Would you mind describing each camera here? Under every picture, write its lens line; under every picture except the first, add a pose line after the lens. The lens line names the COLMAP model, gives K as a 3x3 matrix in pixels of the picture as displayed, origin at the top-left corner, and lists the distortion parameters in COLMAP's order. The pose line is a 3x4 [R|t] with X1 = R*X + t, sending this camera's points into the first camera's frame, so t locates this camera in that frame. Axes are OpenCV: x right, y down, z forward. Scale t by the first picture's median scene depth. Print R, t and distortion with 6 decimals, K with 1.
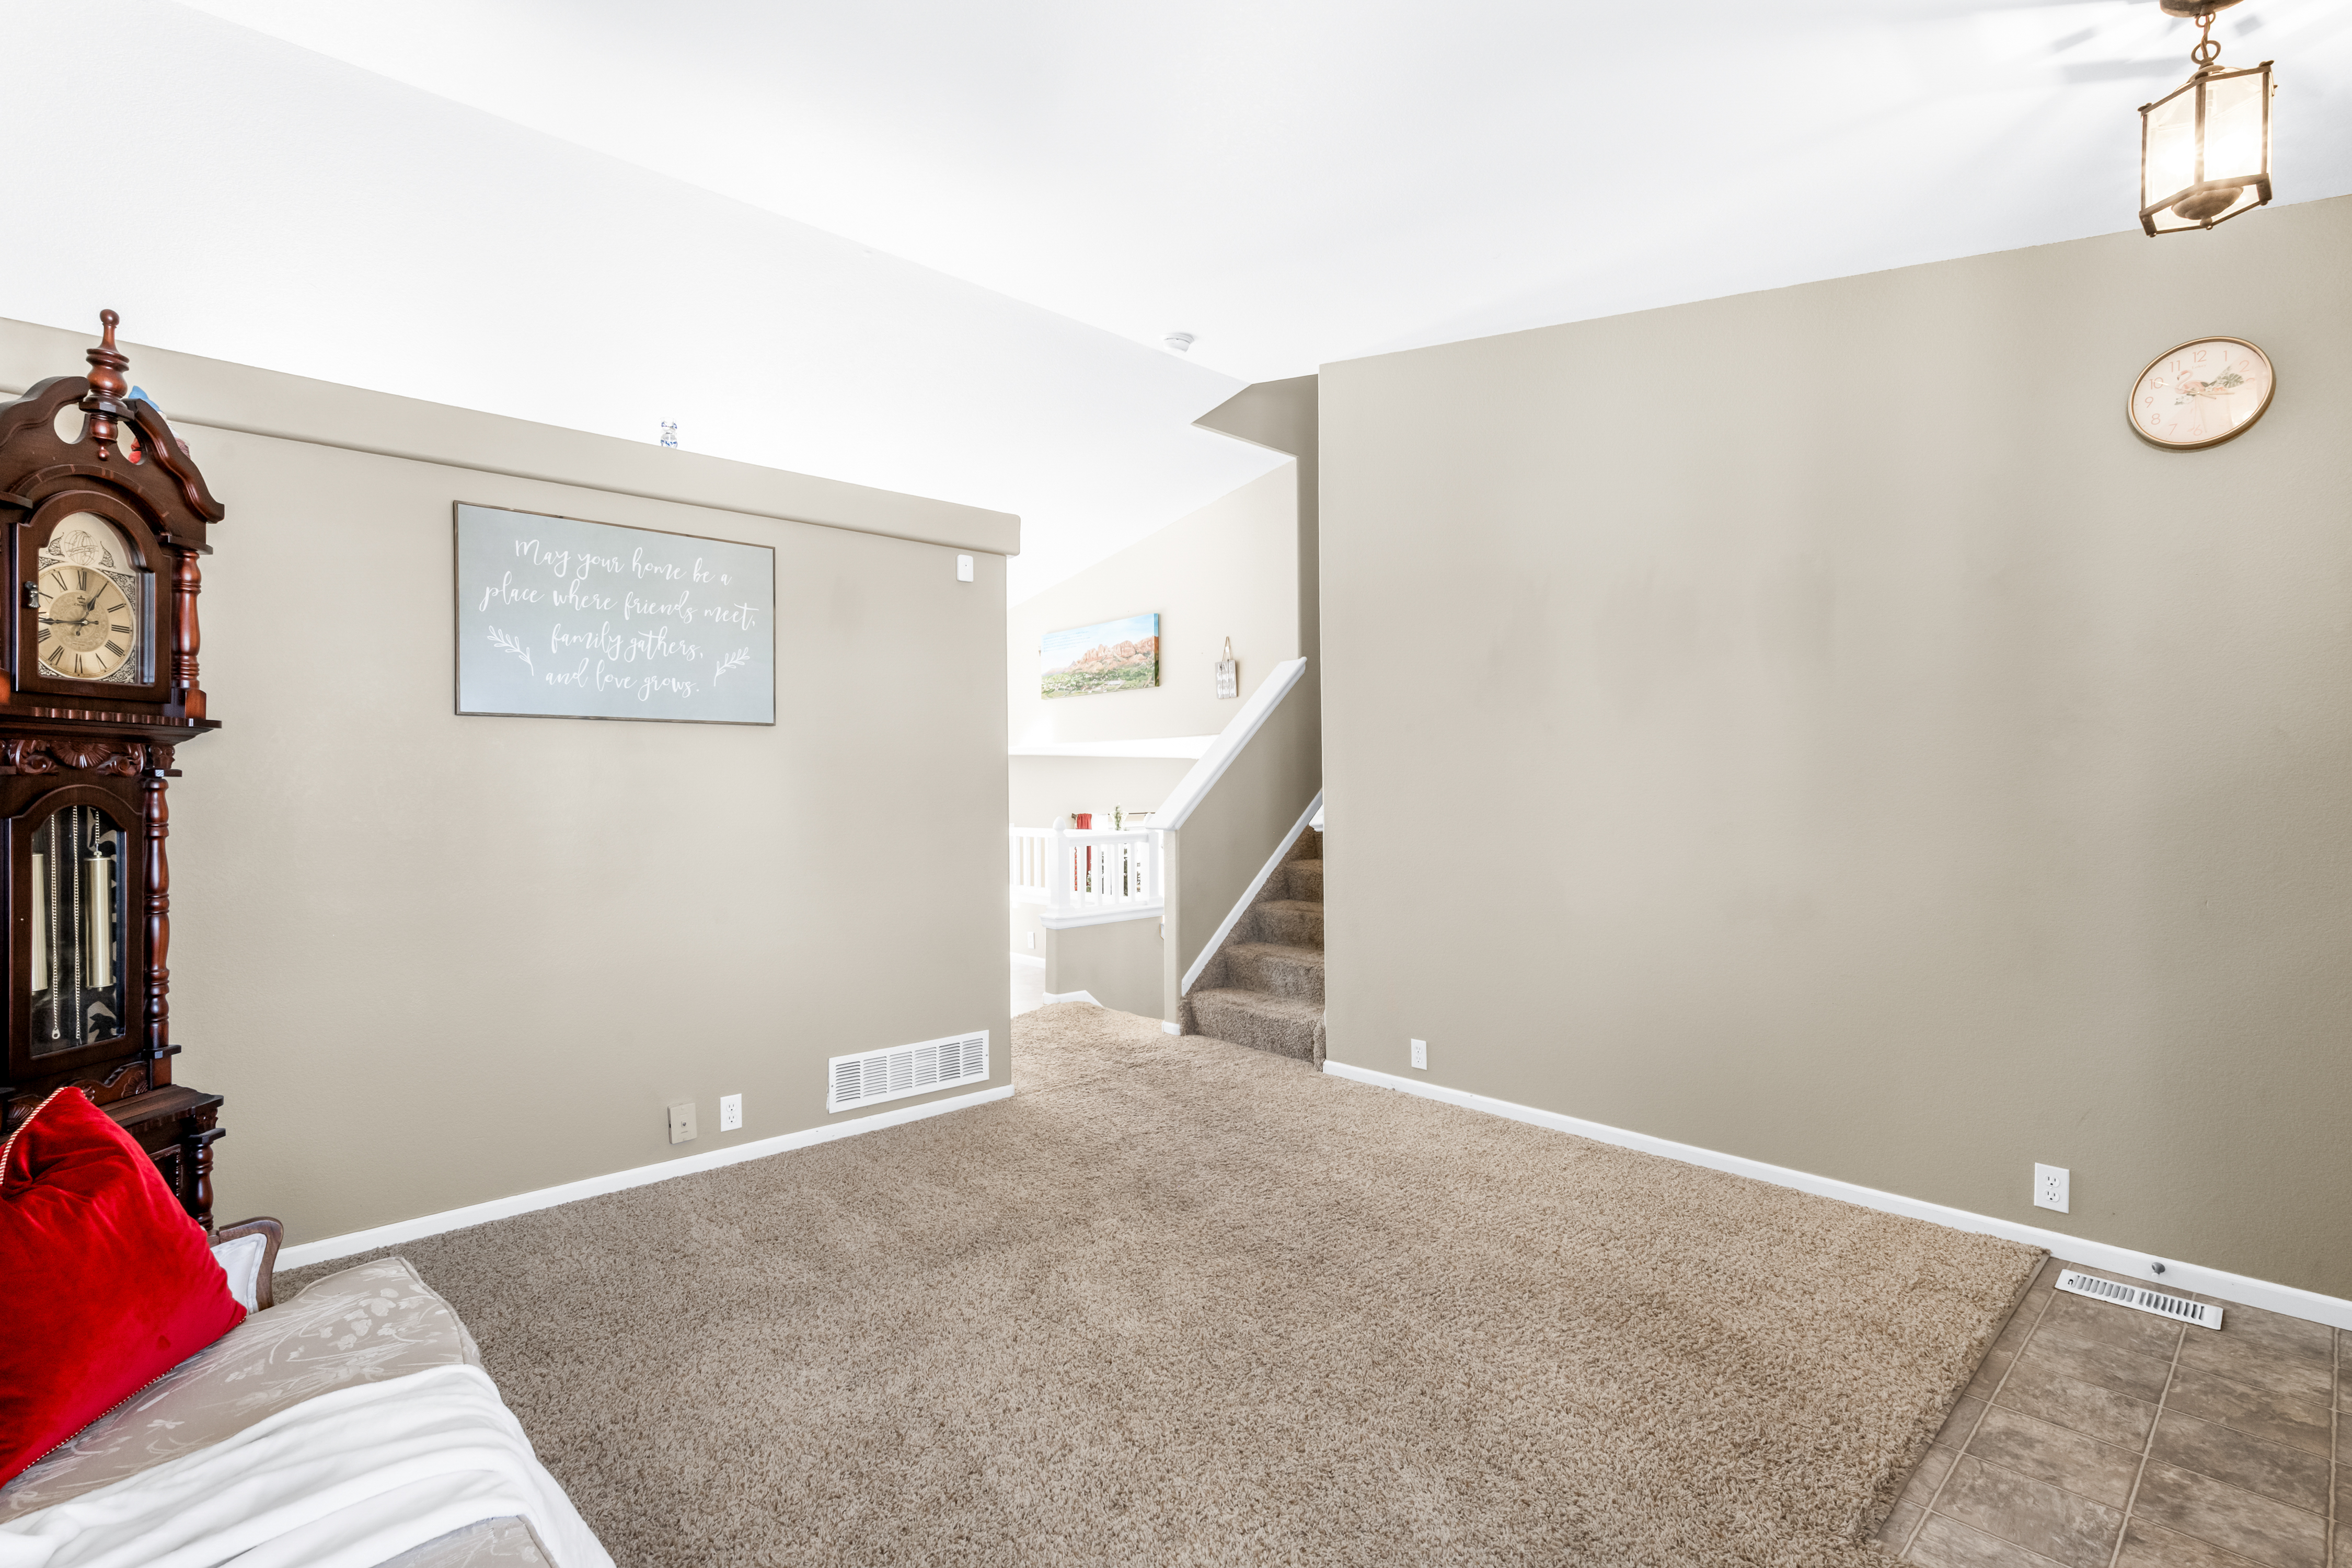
lens RADIAL K [[1054.0, 0, 1176.9], [0, 1054.0, 783.8], [0, 0, 1]] dist [0.001322, 0.000342]
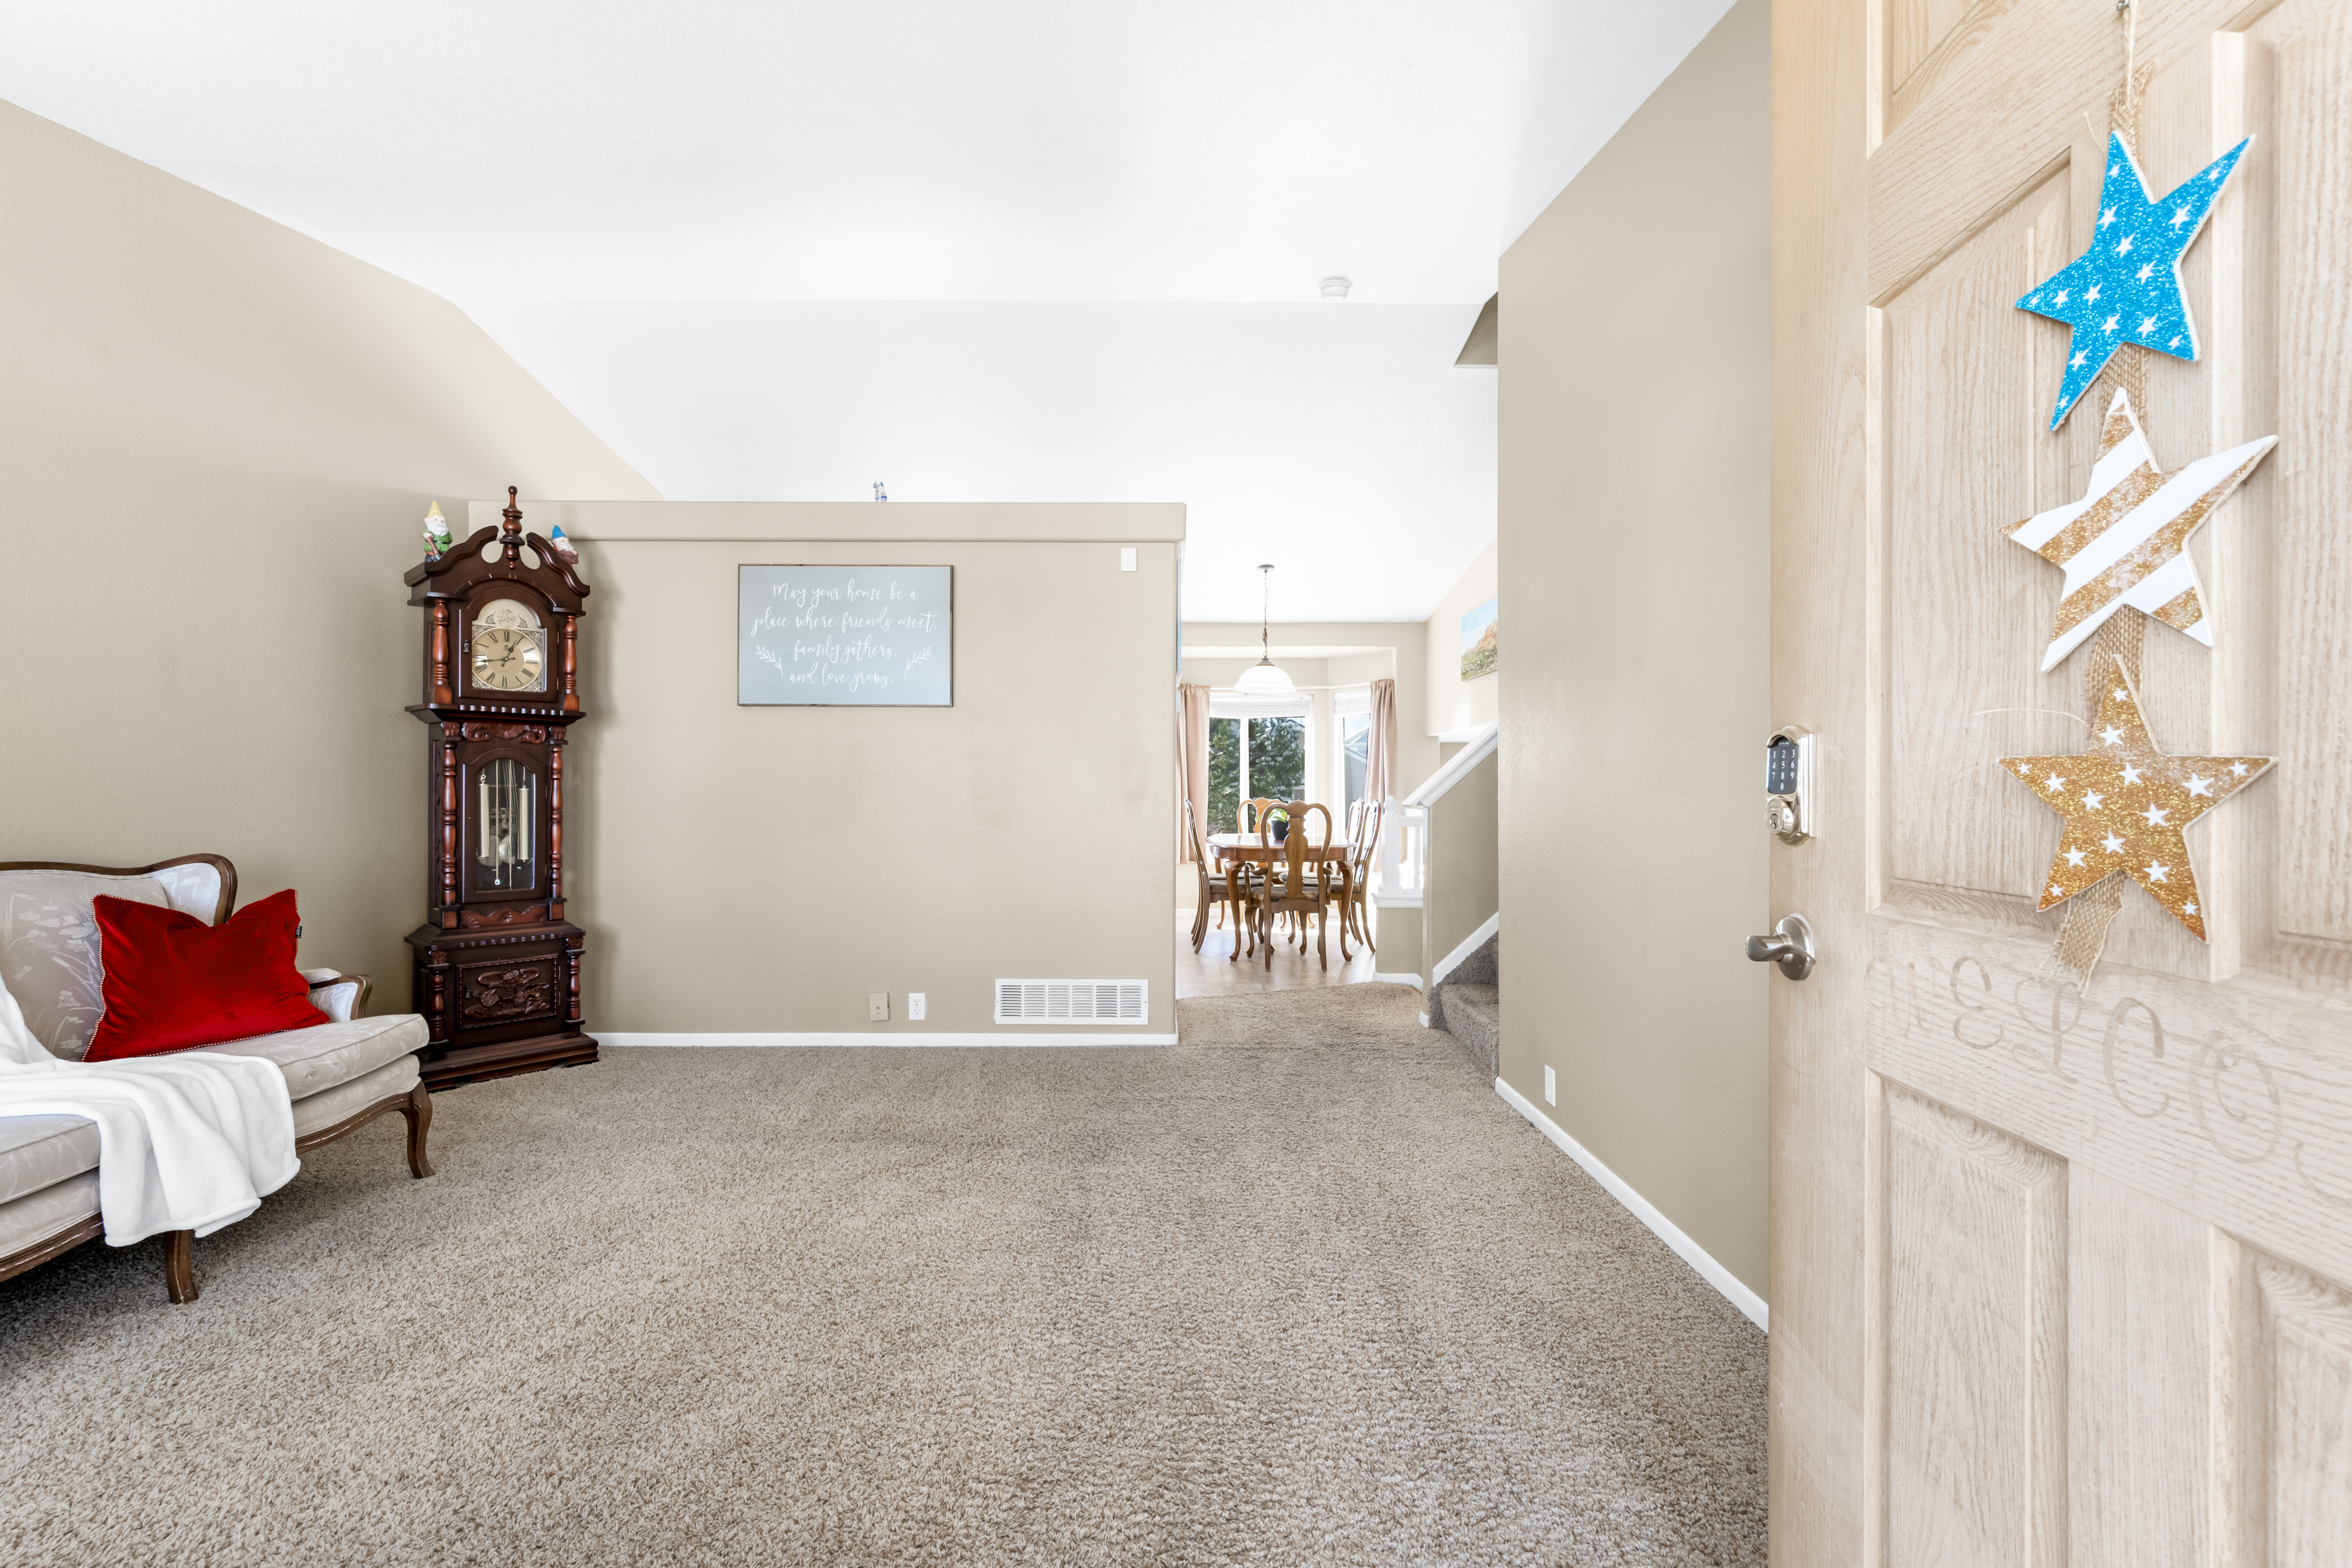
lens RADIAL K [[972.4, 0, 1186.2], [0, 972.4, 786.3], [0, 0, 1]] dist [0.001946, -0.000290]
pose [[0.750907, 0.006083, -0.660380, 0.637114], [-0.005164, 0.999981, 0.003338, 0.036884], [0.660388, 0.000904, 0.750924, 0.334705]]
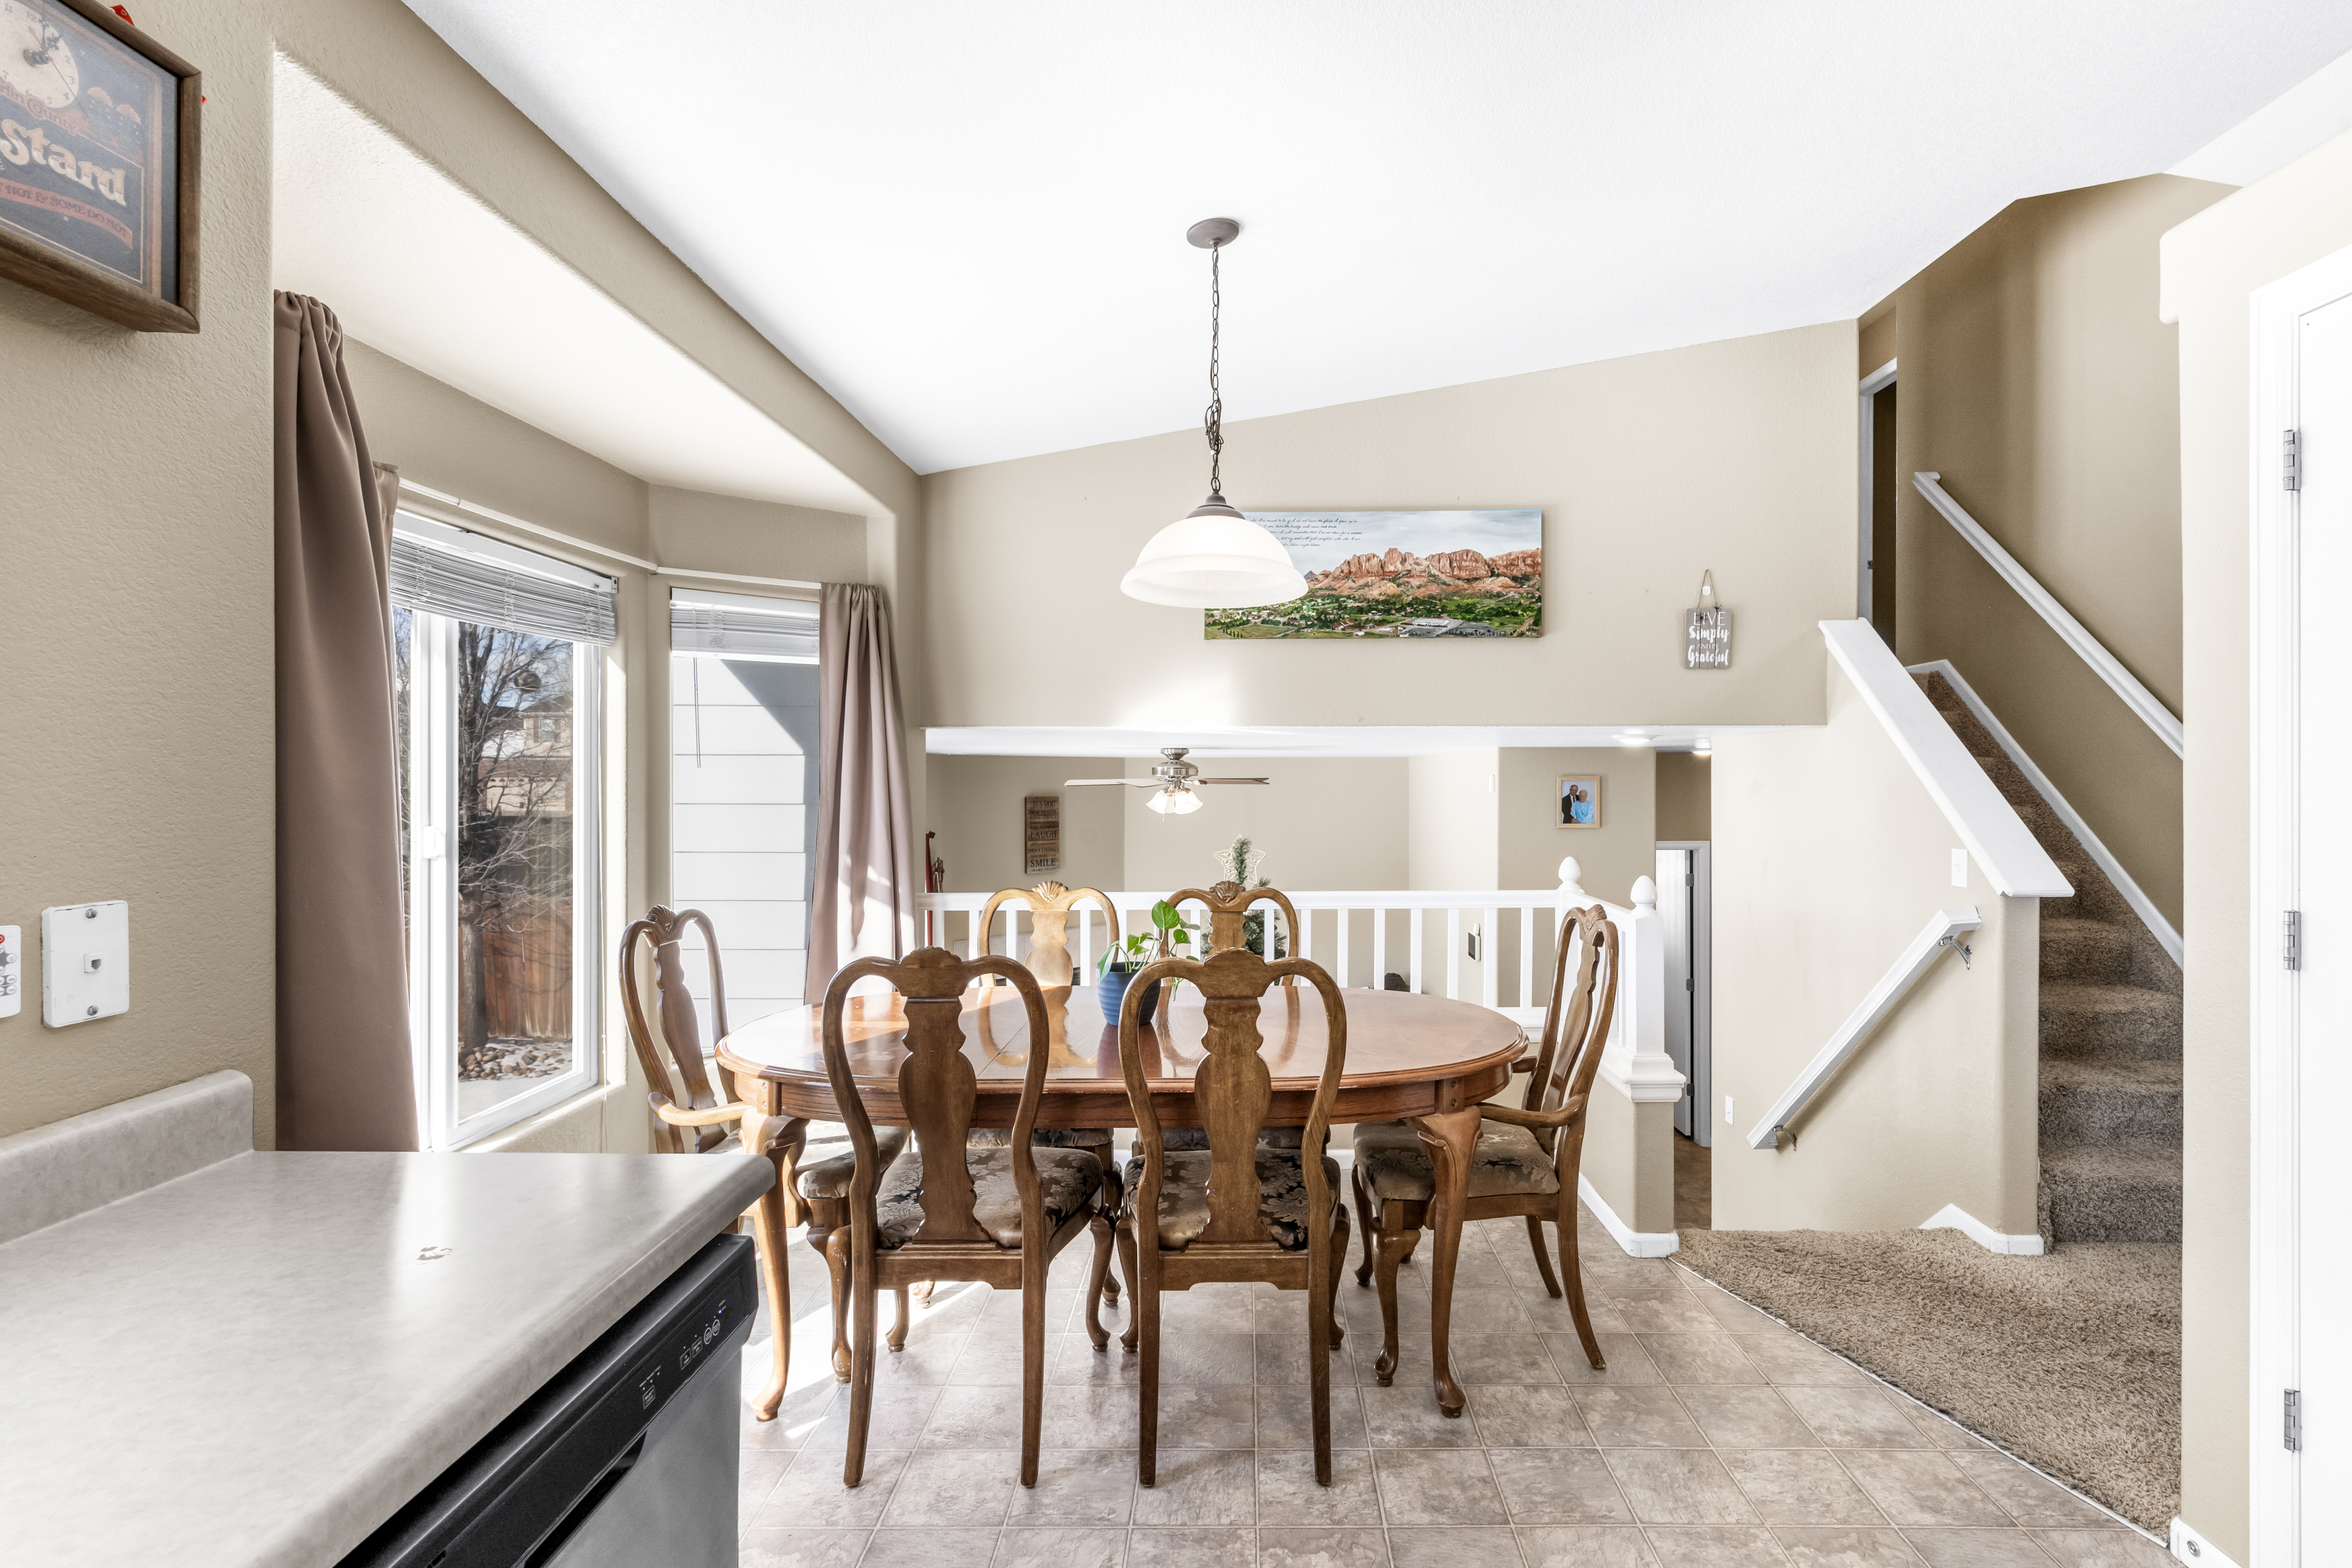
lens RADIAL K [[1054.0, 0, 1255.7], [0, 1054.0, 782.5], [0, 0, 1]] dist [0.001322, 0.000342]
pose [[0.672432, 0.003168, 0.740152, -1.106701], [-0.002303, 0.999995, -0.002188, -0.022097], [-0.740155, -0.000234, 0.672436, 1.458029]]
